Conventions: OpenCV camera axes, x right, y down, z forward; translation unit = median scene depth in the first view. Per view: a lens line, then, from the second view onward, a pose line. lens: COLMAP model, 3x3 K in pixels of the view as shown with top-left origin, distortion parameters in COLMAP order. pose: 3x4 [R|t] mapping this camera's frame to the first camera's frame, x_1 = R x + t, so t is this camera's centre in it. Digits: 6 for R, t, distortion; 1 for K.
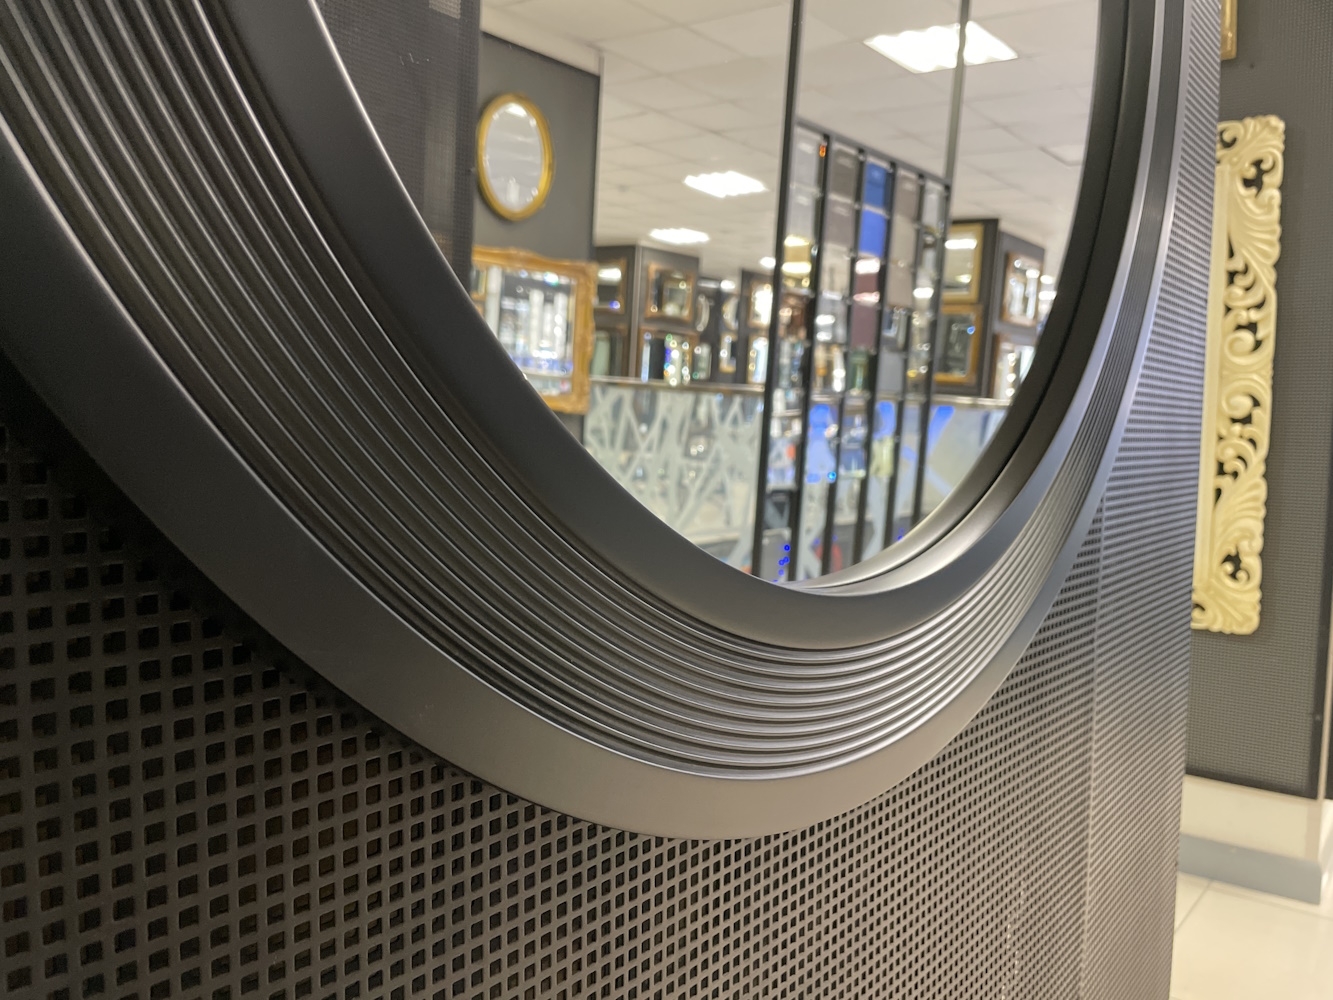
lens RADIAL K [[1062.1, 0, 666.5], [0, 1062.1, 500.0], [0, 0, 1]] dist [0.001971, -0.004355]
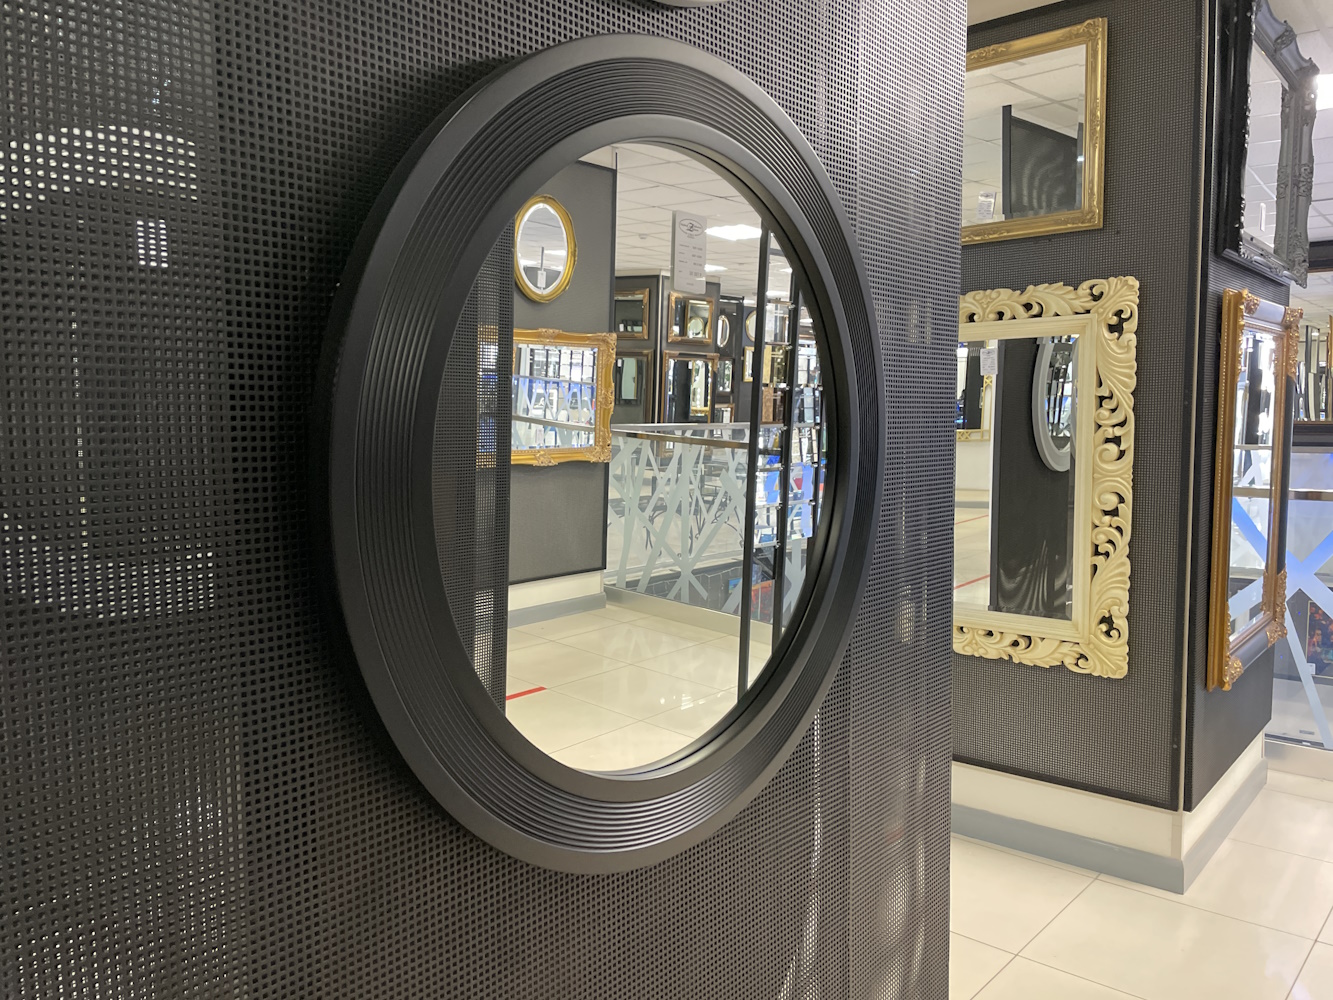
lens RADIAL K [[1035.7, 0, 666.5], [0, 1035.7, 500.0], [0, 0, 1]] dist [0.043851, -0.000027]
pose [[0.999359, -0.015693, -0.032189, 0.048430], [0.015892, 0.999856, 0.005937, -0.106443], [0.032091, -0.006445, 0.999464, -0.272419]]
